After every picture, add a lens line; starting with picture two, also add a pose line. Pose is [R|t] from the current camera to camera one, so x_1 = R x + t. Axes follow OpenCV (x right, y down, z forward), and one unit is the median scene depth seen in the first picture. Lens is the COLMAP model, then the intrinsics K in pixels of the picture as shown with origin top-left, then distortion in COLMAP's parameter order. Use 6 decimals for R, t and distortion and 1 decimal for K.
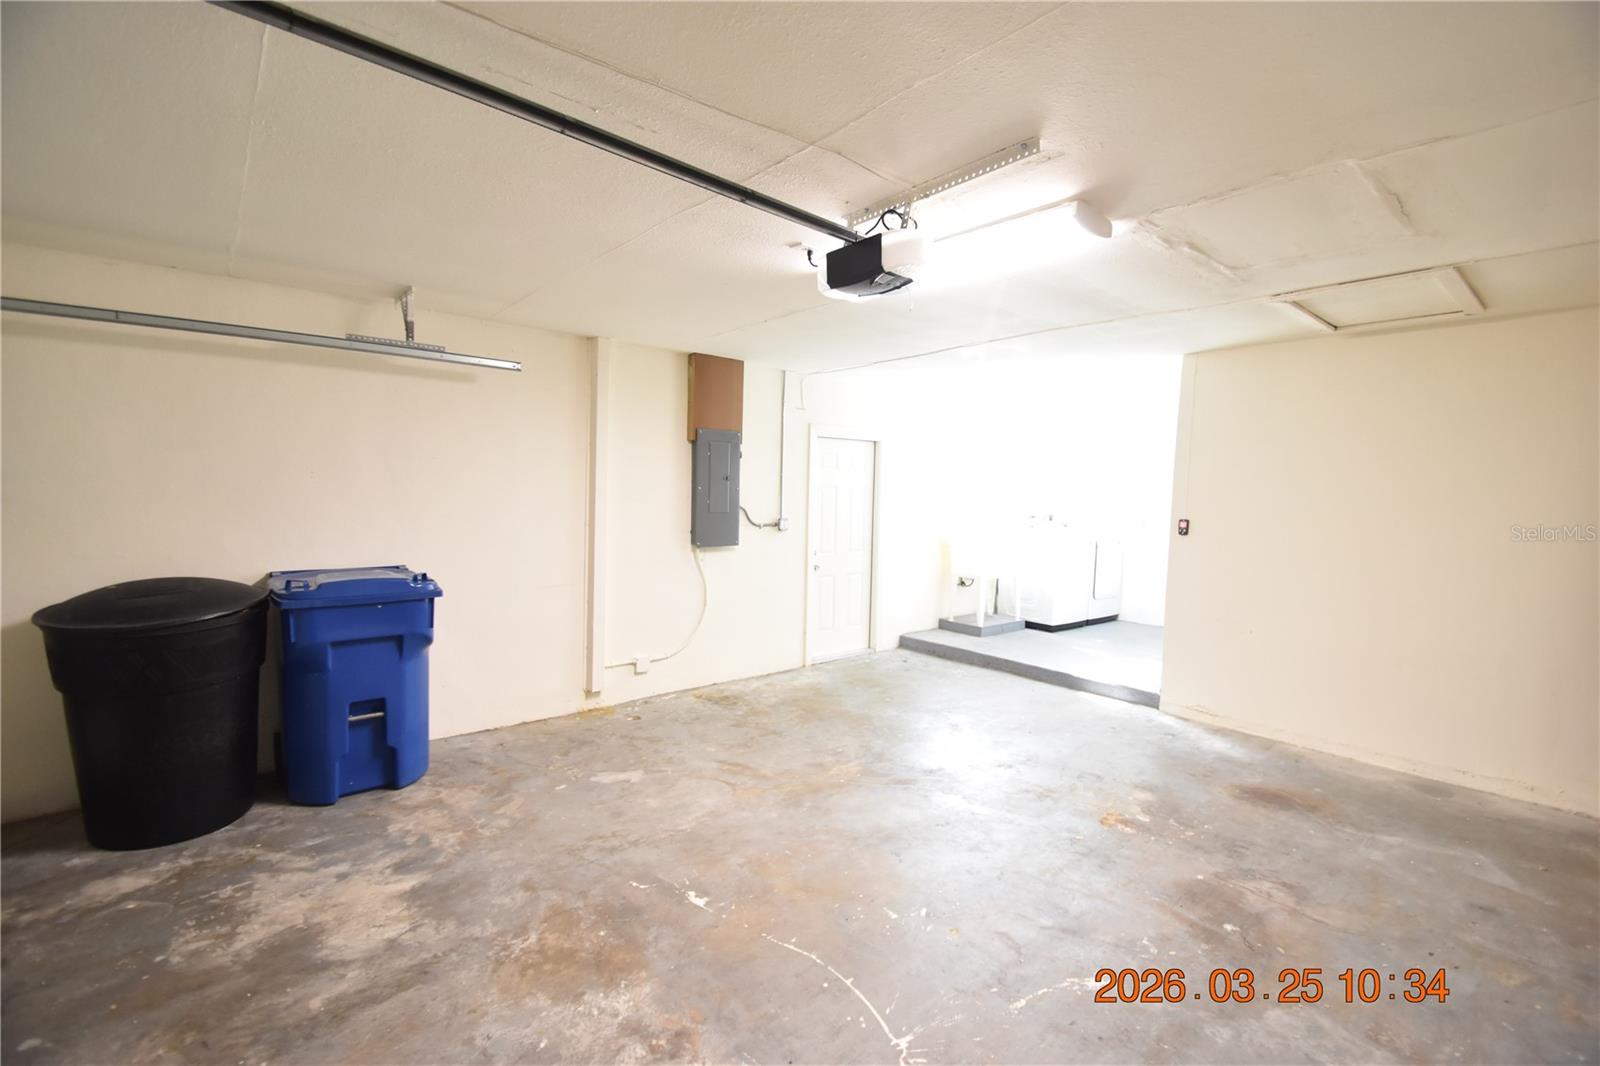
lens RADIAL K [[701.3, 0, 799.0], [0, 701.3, 537.7], [0, 0, 1]] dist [0.017730, -0.017344]
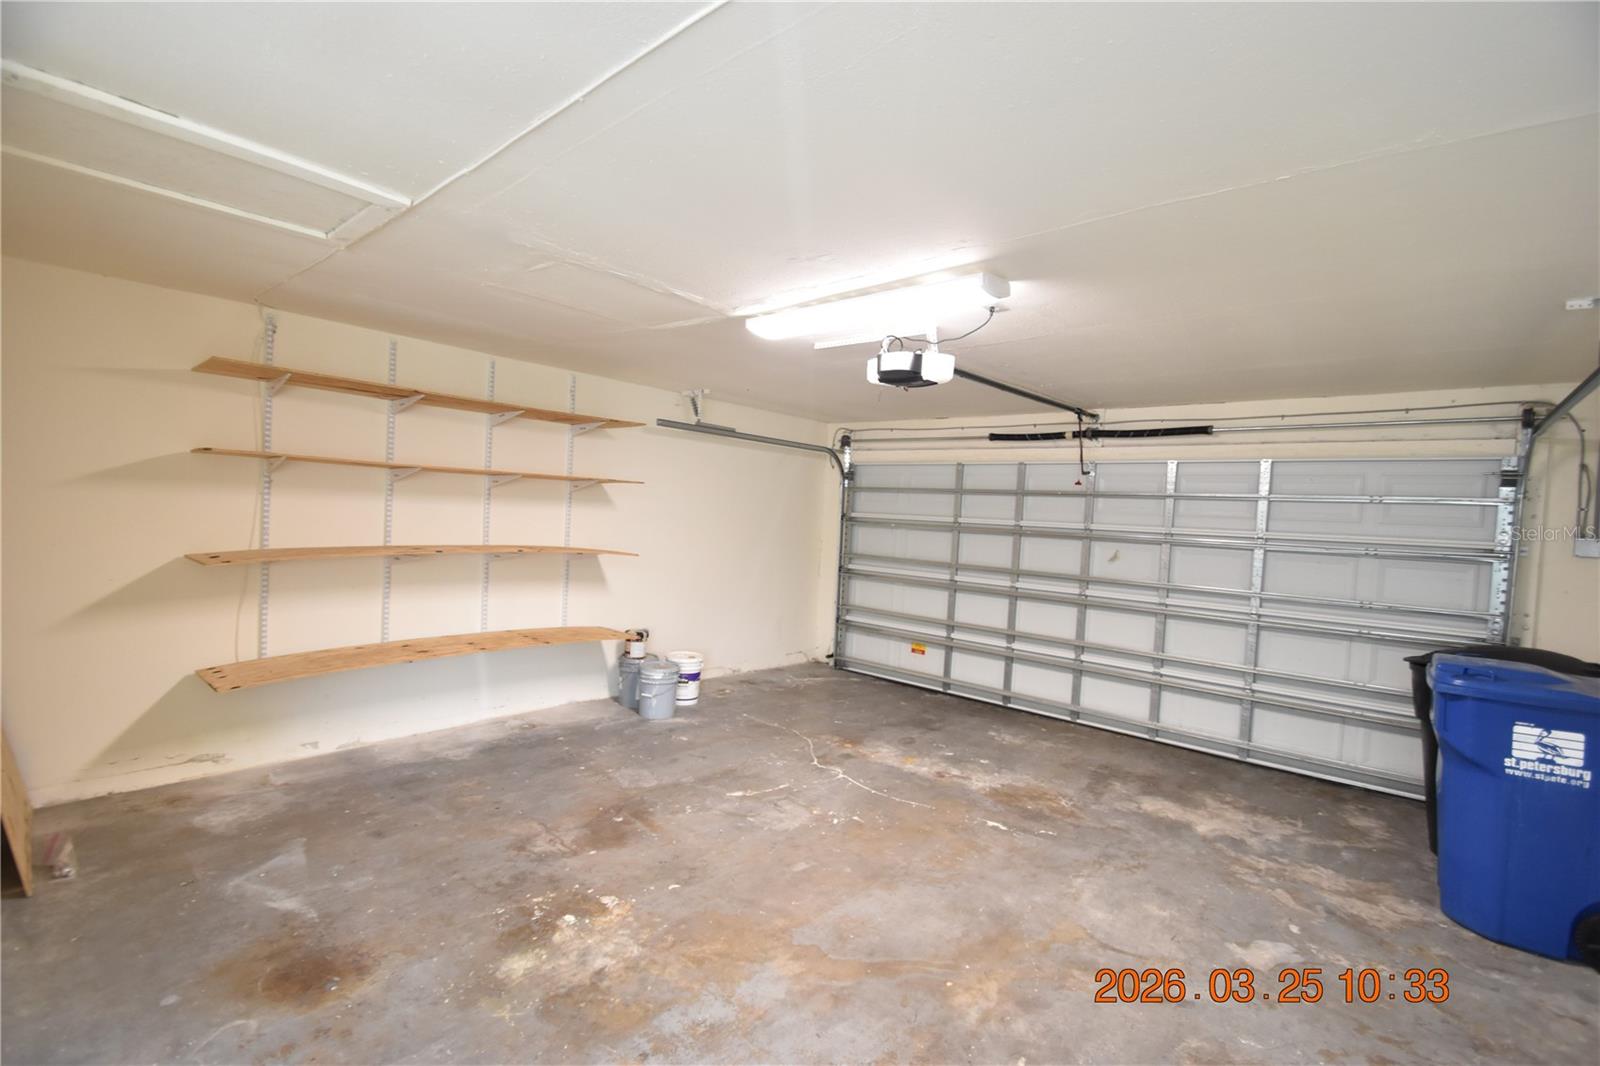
lens RADIAL K [[701.3, 0, 799.0], [0, 701.3, 537.7], [0, 0, 1]] dist [0.017730, -0.017344]
pose [[-0.985099, -0.064875, -0.159285, 0.458728], [-0.081601, 0.991553, 0.100812, -0.144621], [0.151400, 0.112307, -0.982072, 2.075386]]
